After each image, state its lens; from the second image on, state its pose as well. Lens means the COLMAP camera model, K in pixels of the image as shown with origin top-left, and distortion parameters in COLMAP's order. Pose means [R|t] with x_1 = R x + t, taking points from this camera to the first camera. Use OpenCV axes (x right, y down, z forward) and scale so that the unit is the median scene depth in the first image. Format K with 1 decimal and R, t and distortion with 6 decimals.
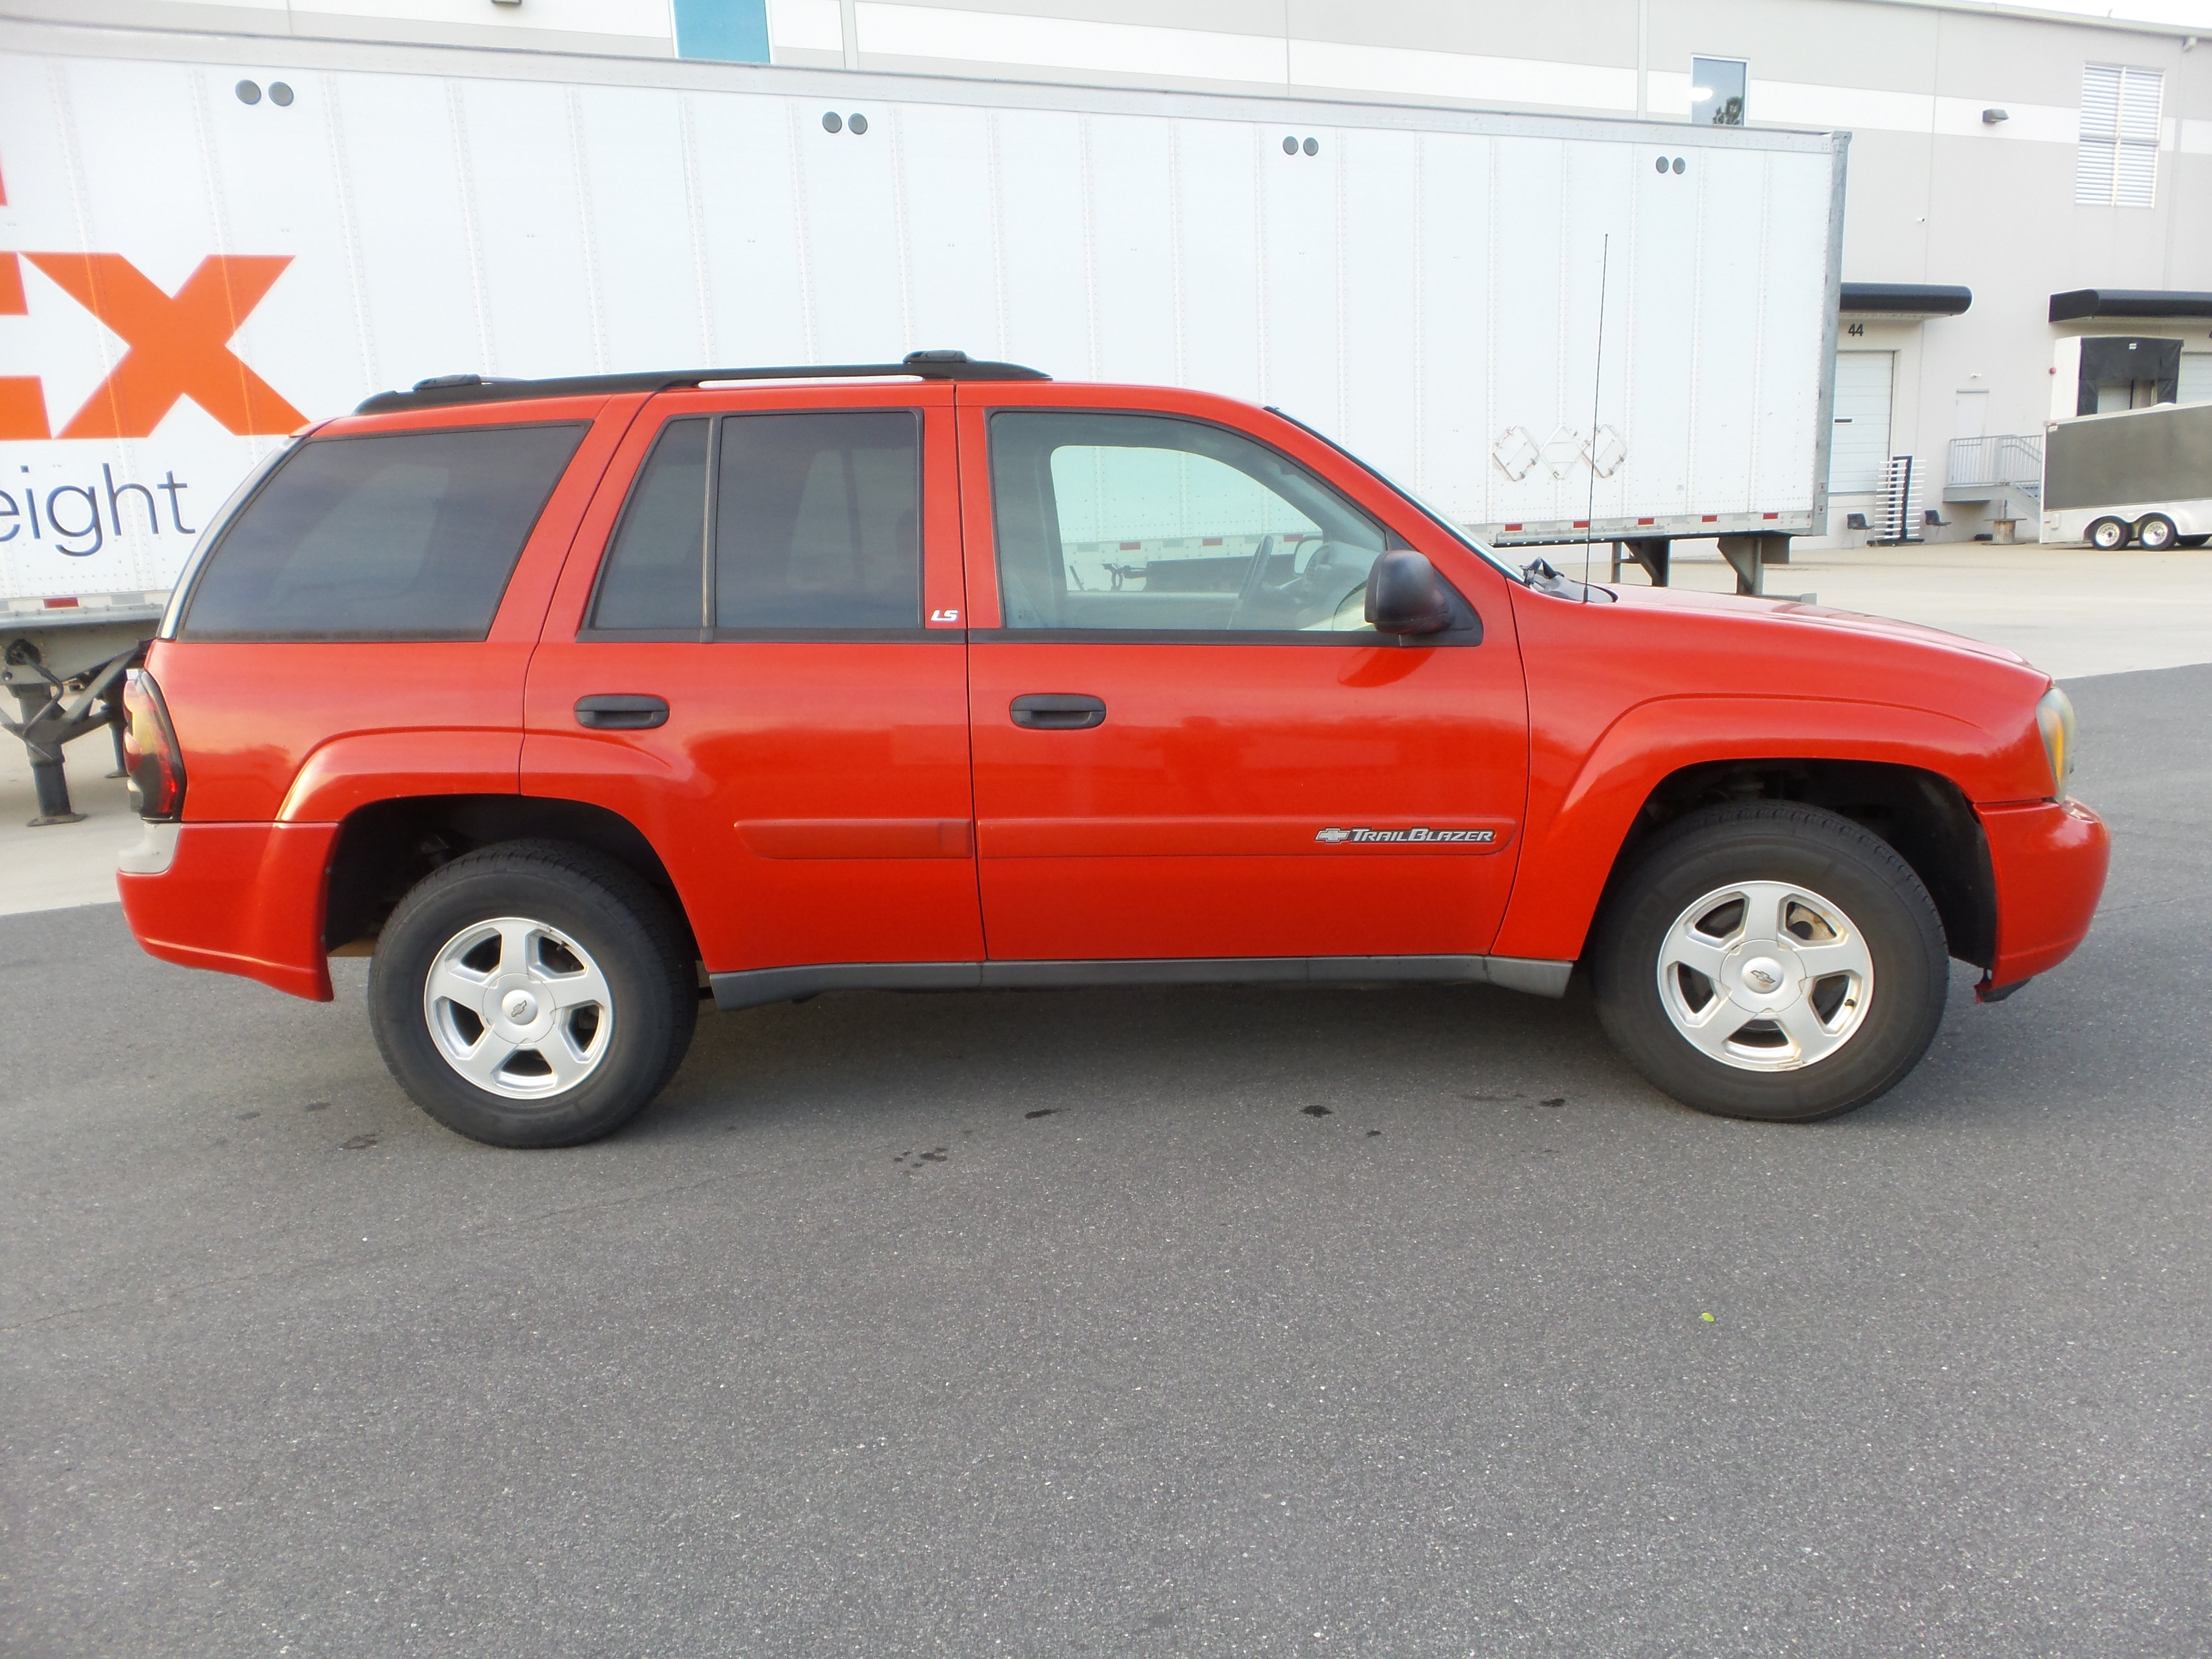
lens RADIAL K [[1548.5, 0, 1106.0], [0, 1548.5, 829.5], [0, 0, 1]] dist [-0.002364, 0.004160]
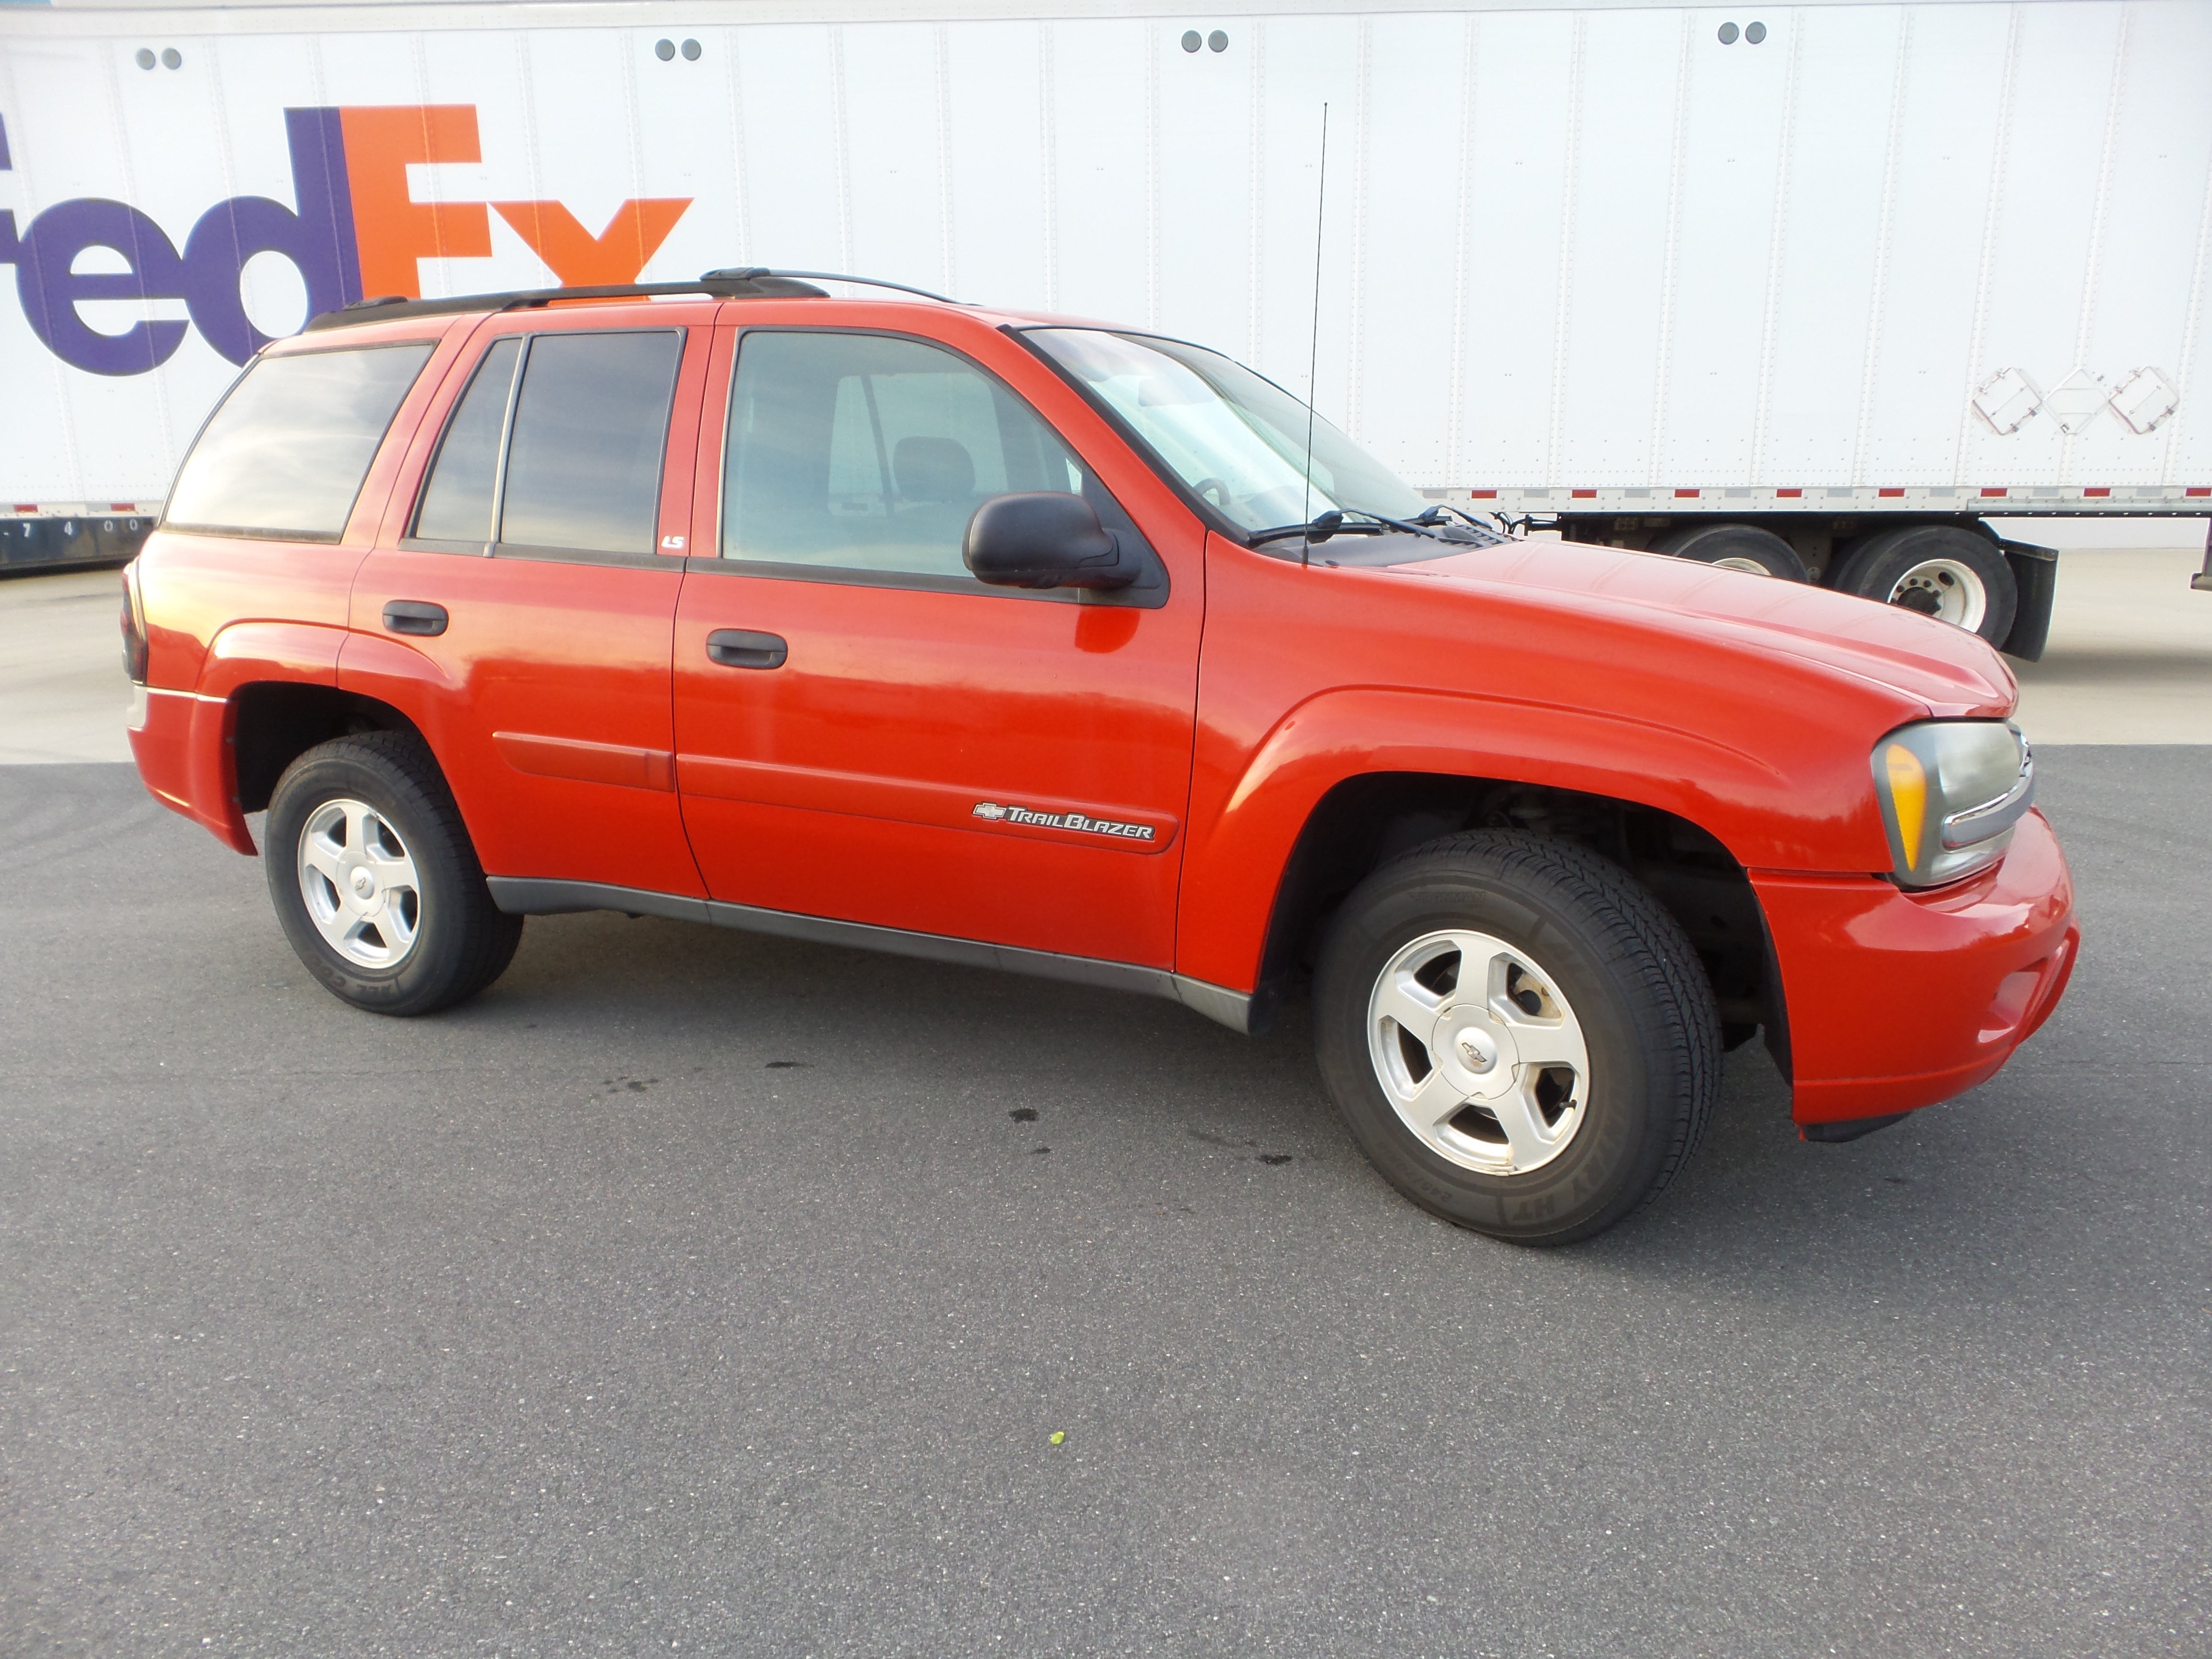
lens RADIAL K [[1550.4, 0, 1106.0], [0, 1550.4, 829.5], [0, 0, 1]] dist [0.002713, 0.001947]
pose [[0.918517, 0.120728, -0.376498, 0.522995], [-0.107296, 0.992619, 0.056533, -0.041708], [0.380544, -0.011530, 0.924691, 0.191990]]
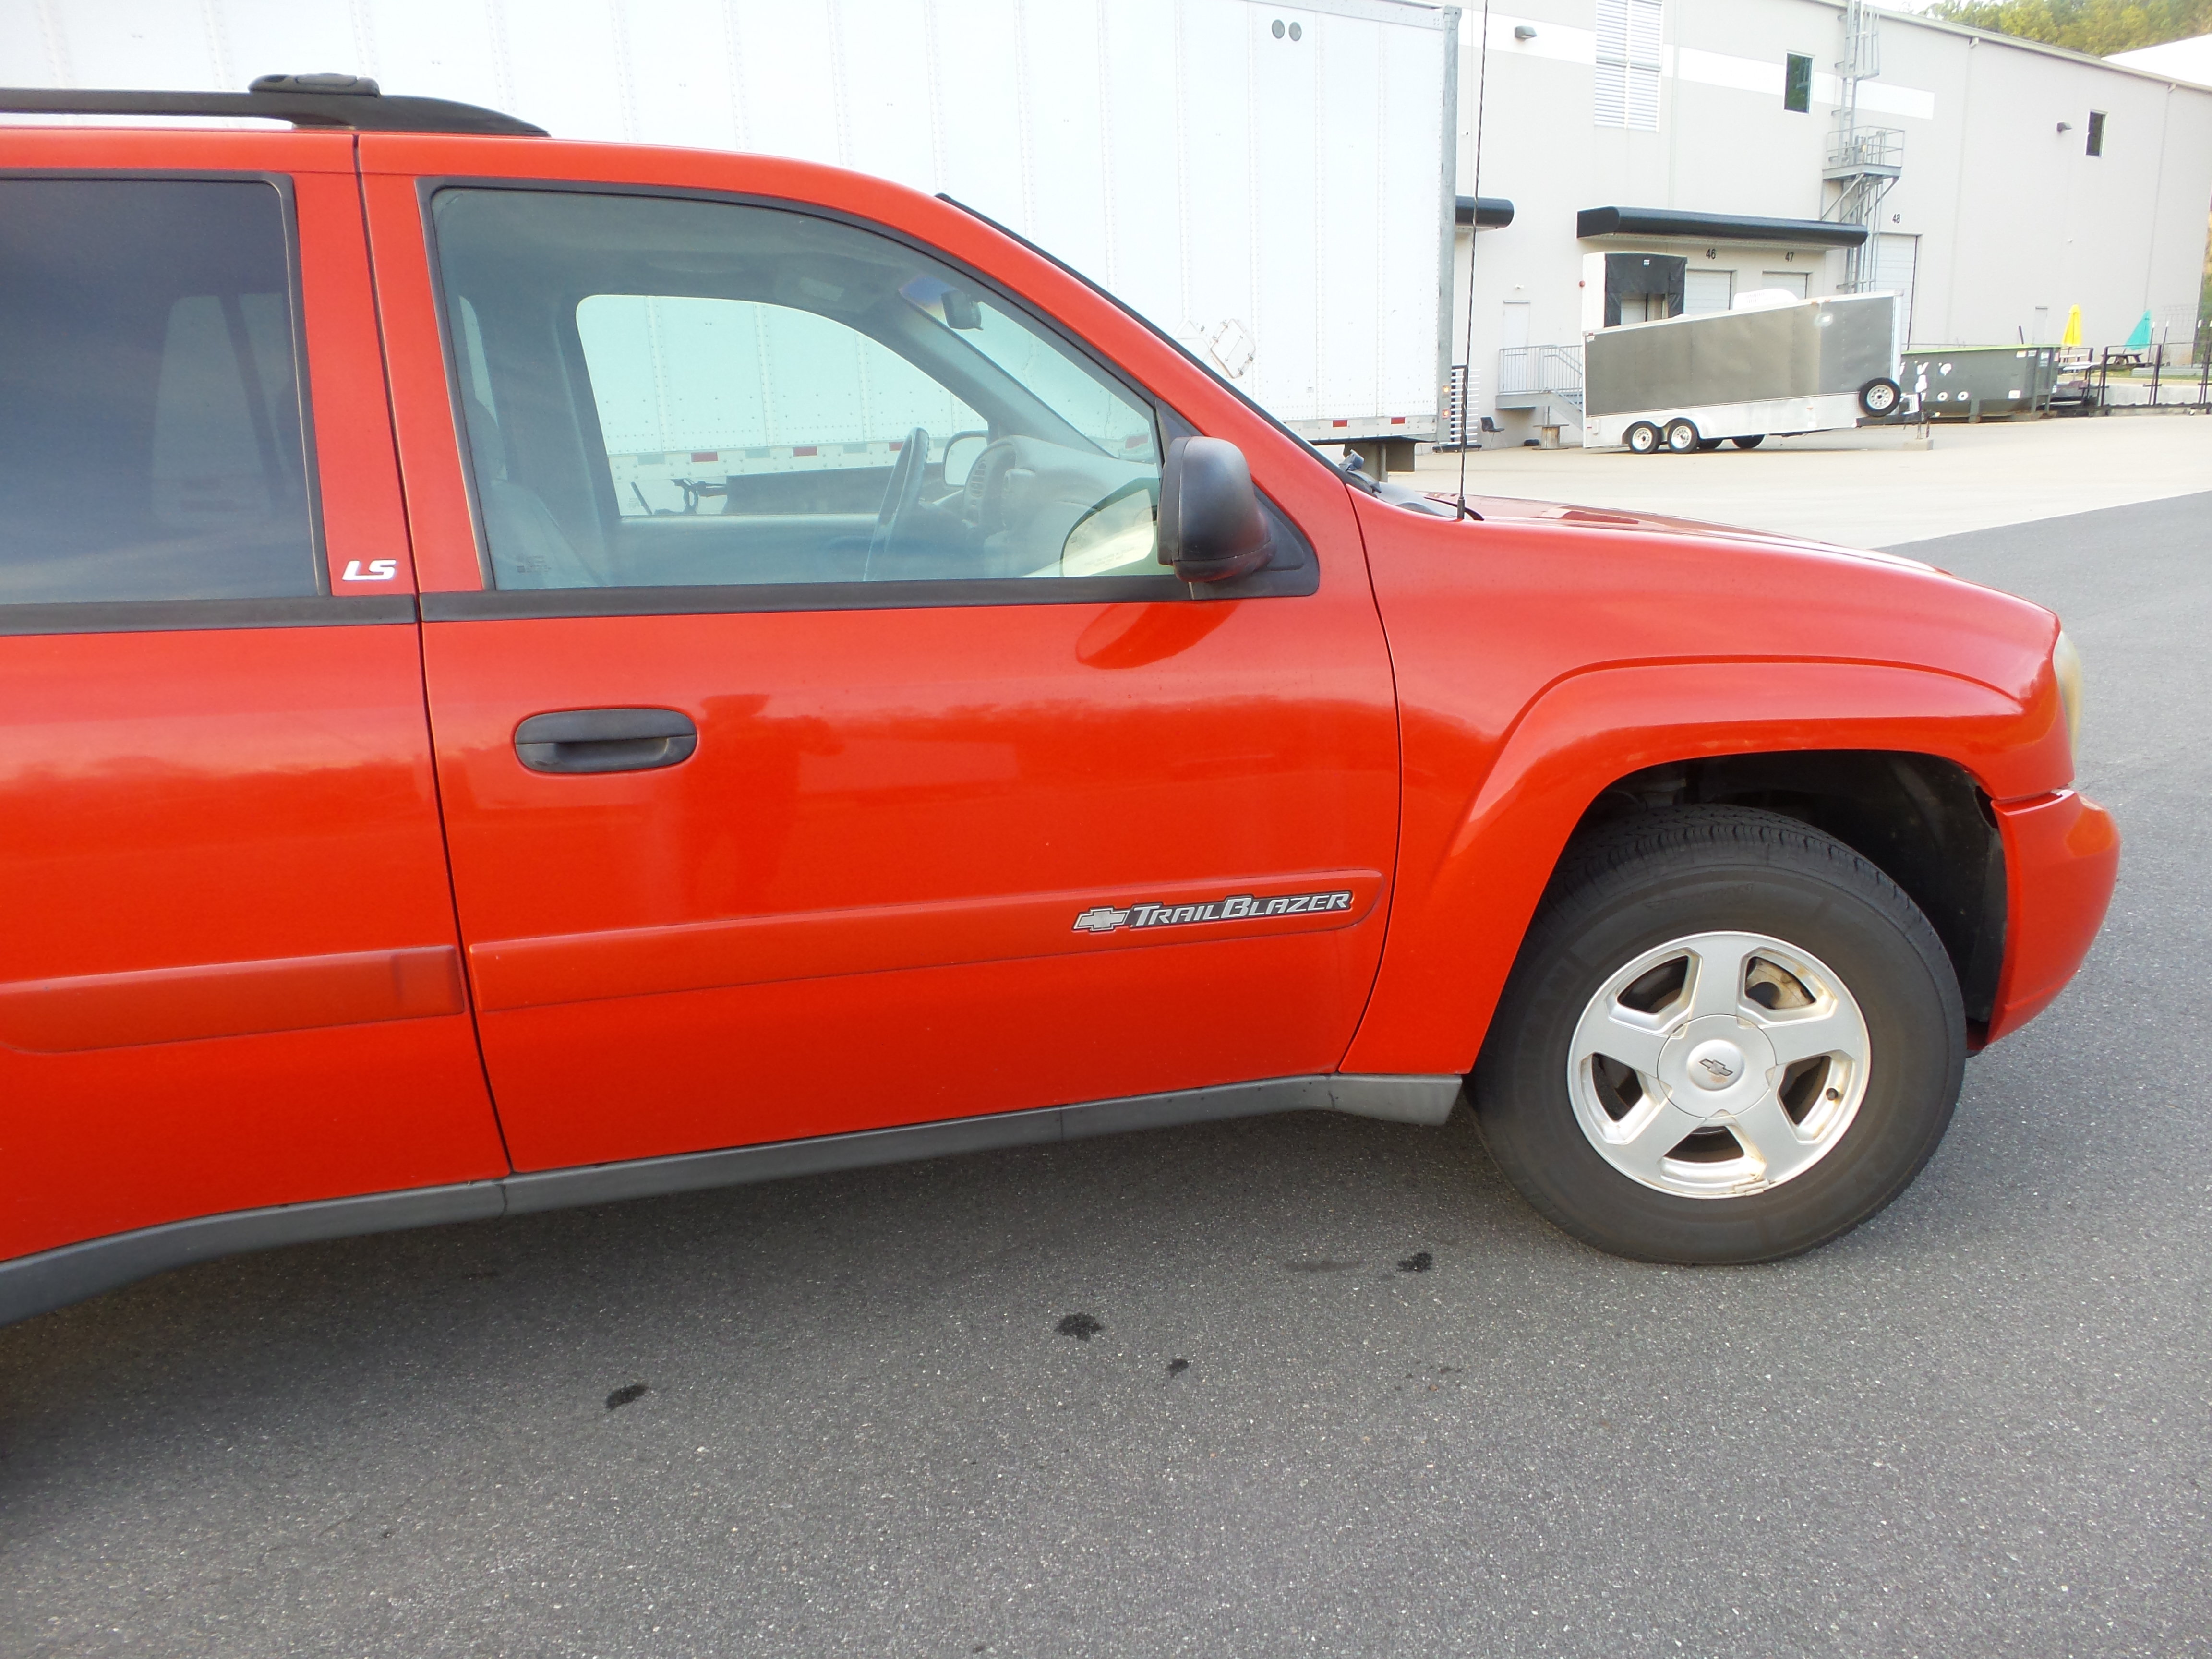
lens RADIAL K [[1541.8, 0, 1106.0], [0, 1541.8, 829.5], [0, 0, 1]] dist [0.005769, -0.000484]
pose [[0.964972, -0.071721, 0.252361, -0.000042], [0.057976, 0.996422, 0.061494, -0.065239], [-0.255869, -0.044709, 0.965677, 0.405757]]
